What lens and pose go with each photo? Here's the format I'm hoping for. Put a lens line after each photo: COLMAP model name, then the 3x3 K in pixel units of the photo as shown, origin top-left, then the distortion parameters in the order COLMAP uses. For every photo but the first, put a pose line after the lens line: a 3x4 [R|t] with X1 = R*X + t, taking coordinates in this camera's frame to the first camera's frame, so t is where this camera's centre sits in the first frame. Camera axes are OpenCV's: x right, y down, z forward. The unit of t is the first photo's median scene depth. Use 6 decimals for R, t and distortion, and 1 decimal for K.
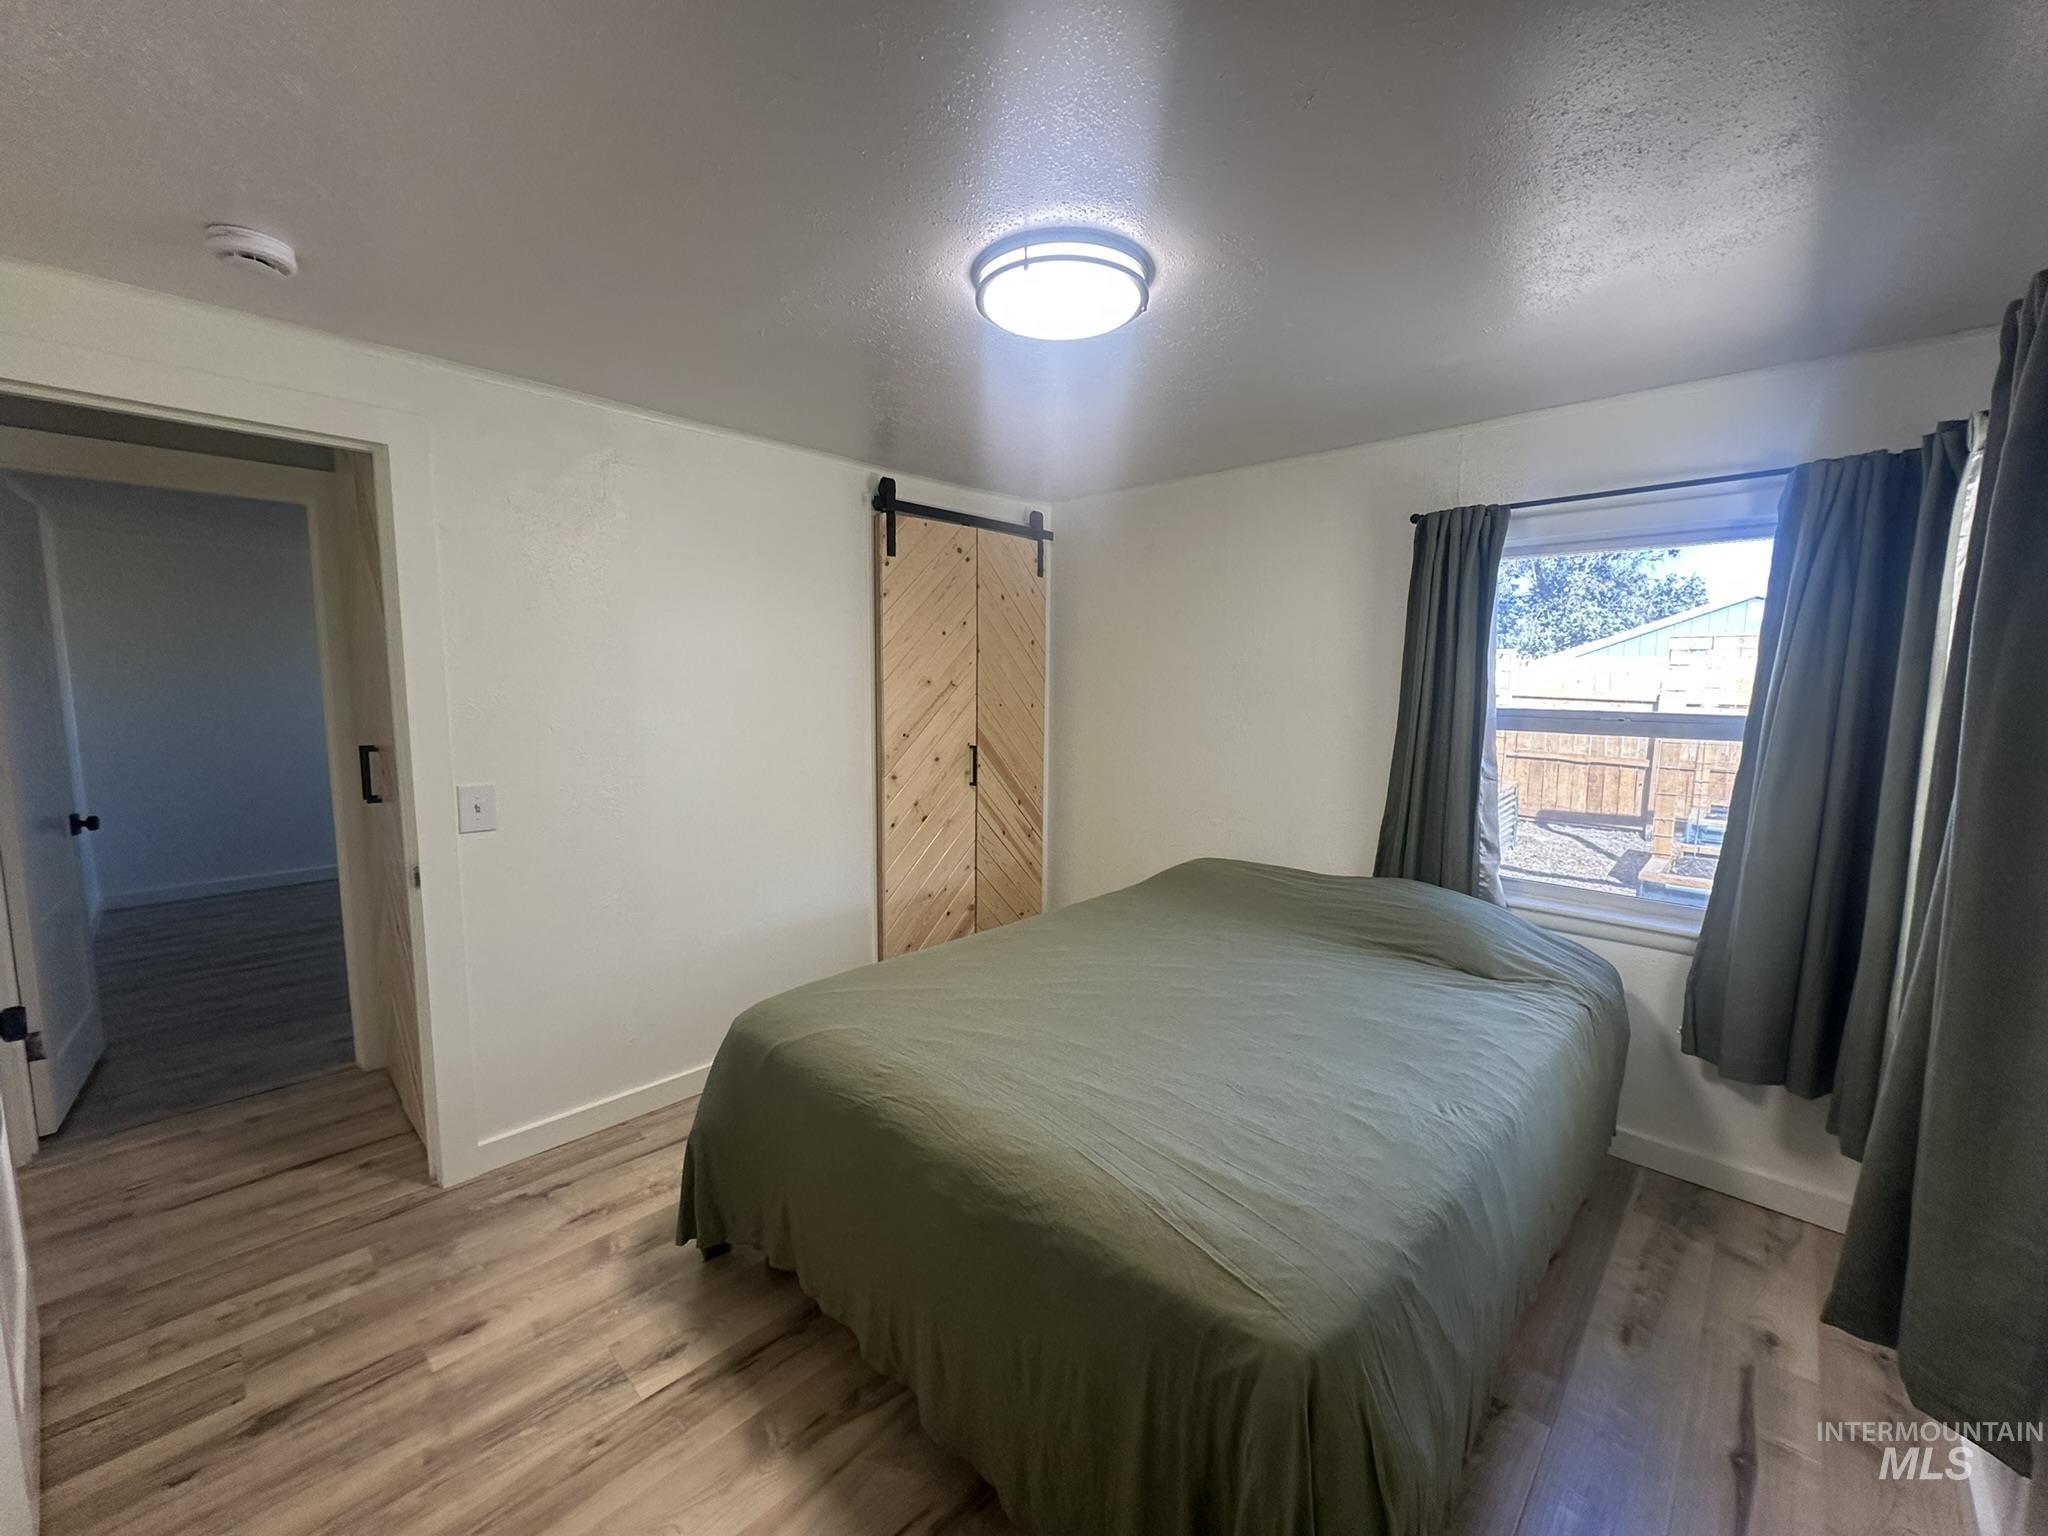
lens RADIAL K [[812.4, 0, 1026.9], [0, 812.4, 759.8], [0, 0, 1]] dist [-0.003226, 0.000521]
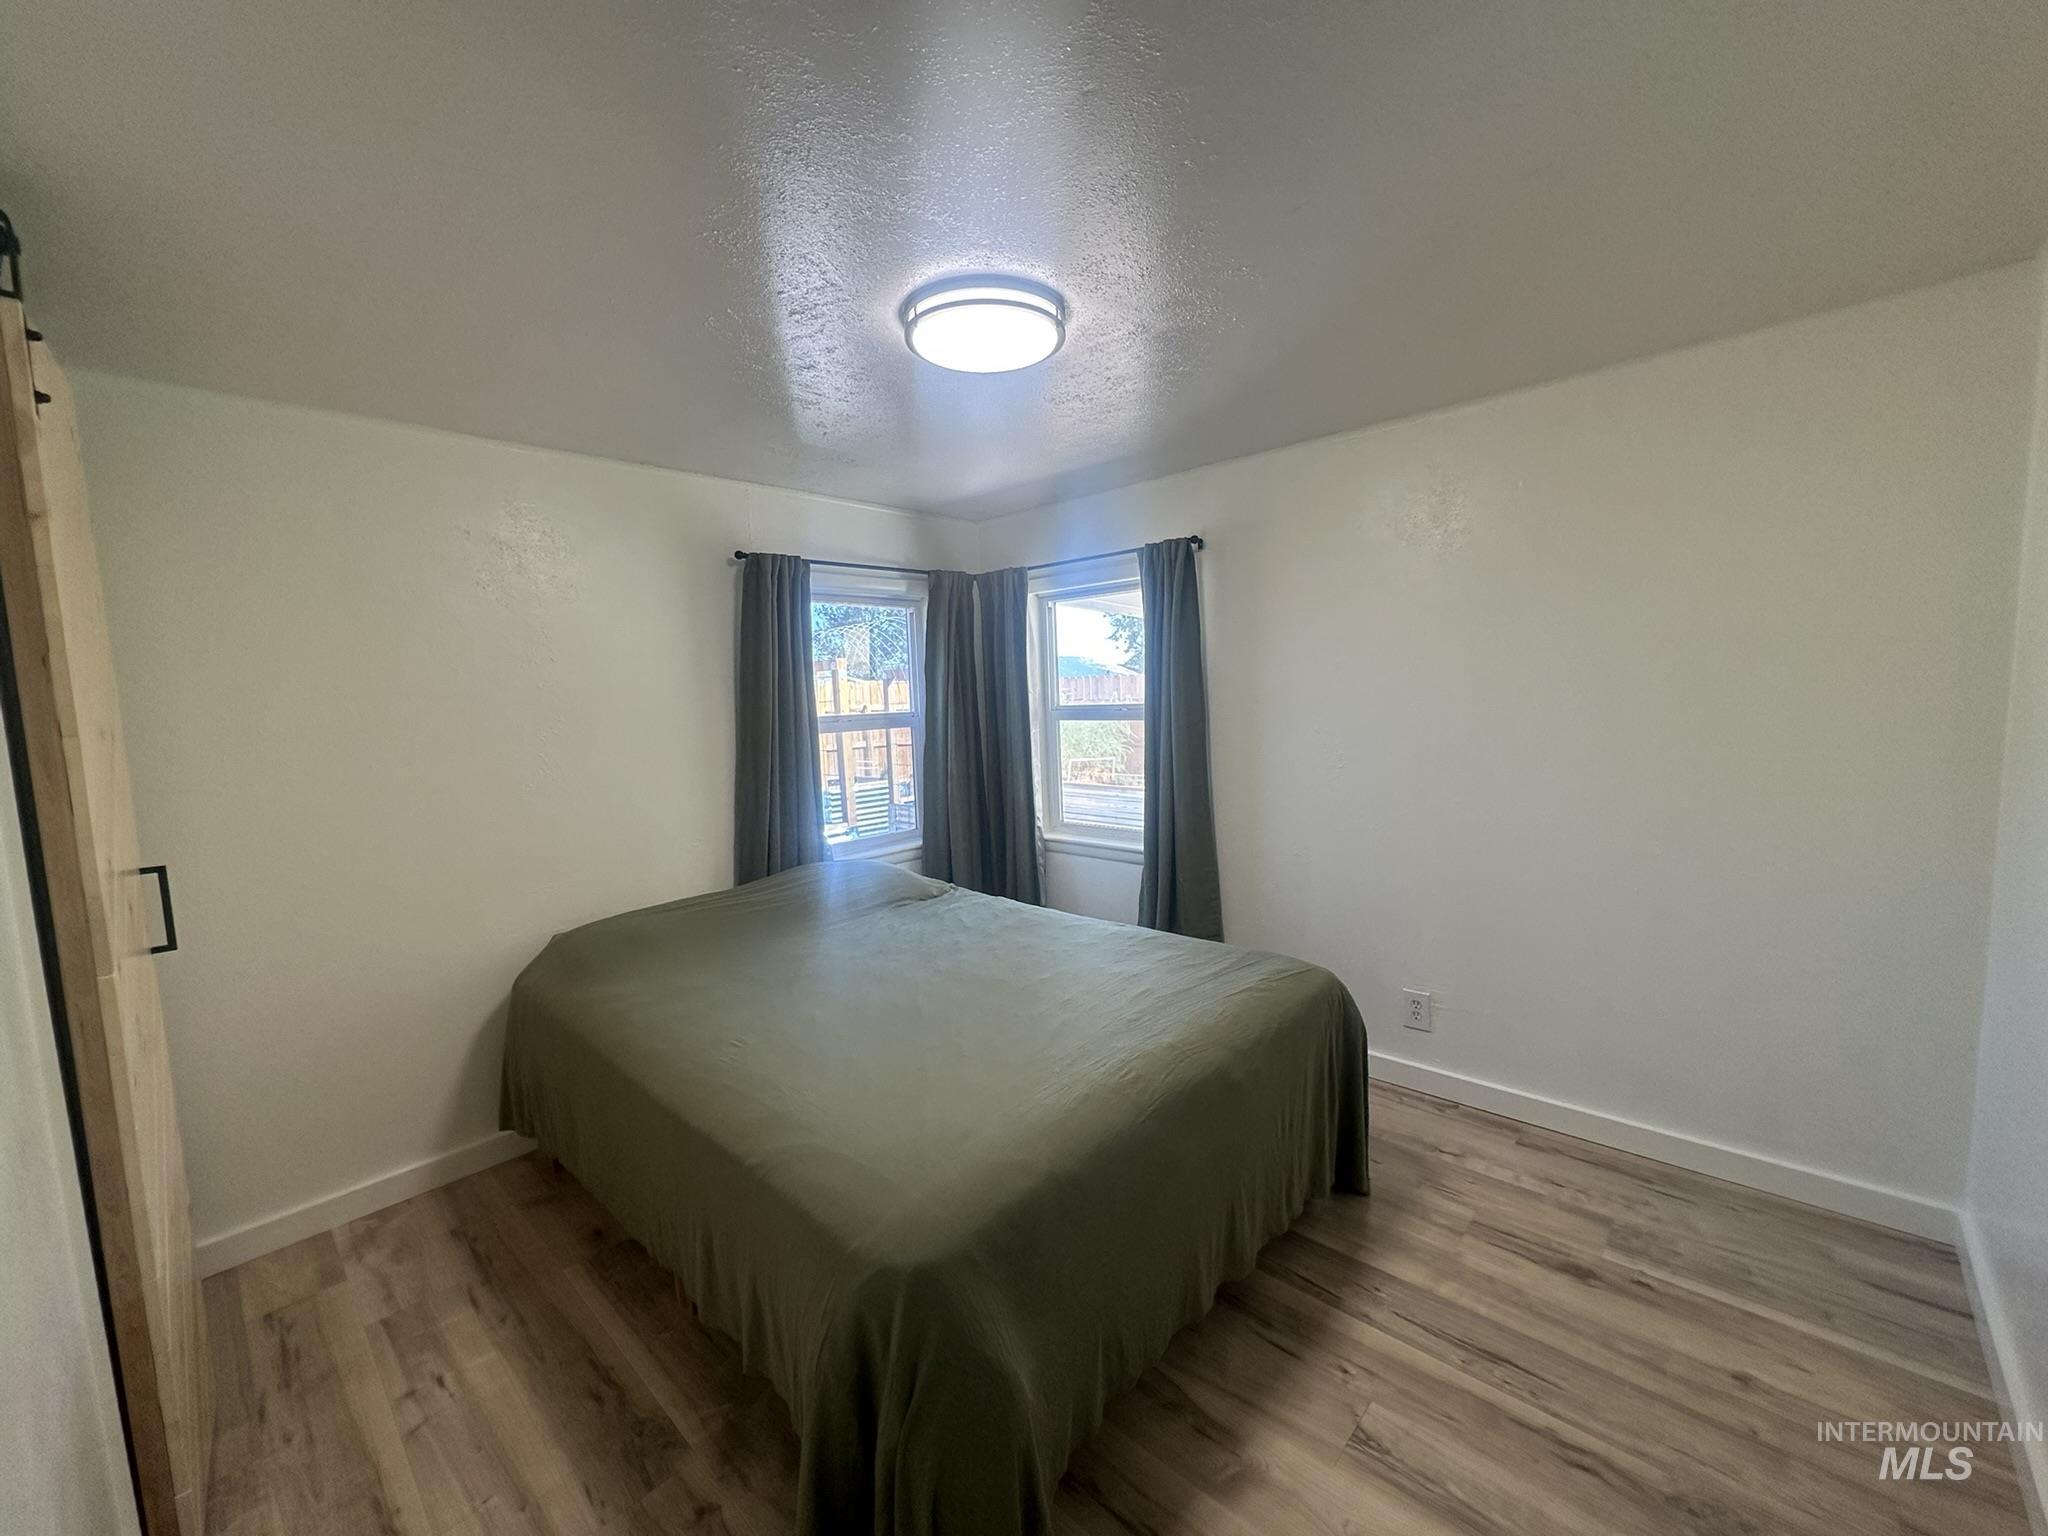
lens RADIAL K [[812.4, 0, 1032.0], [0, 812.4, 772.4], [0, 0, 1]] dist [-0.003226, 0.000521]
pose [[-0.010337, -0.112337, 0.993616, -0.829497], [0.144280, 0.983104, 0.112650, -0.085473], [-0.989483, 0.144524, 0.006045, 0.781977]]
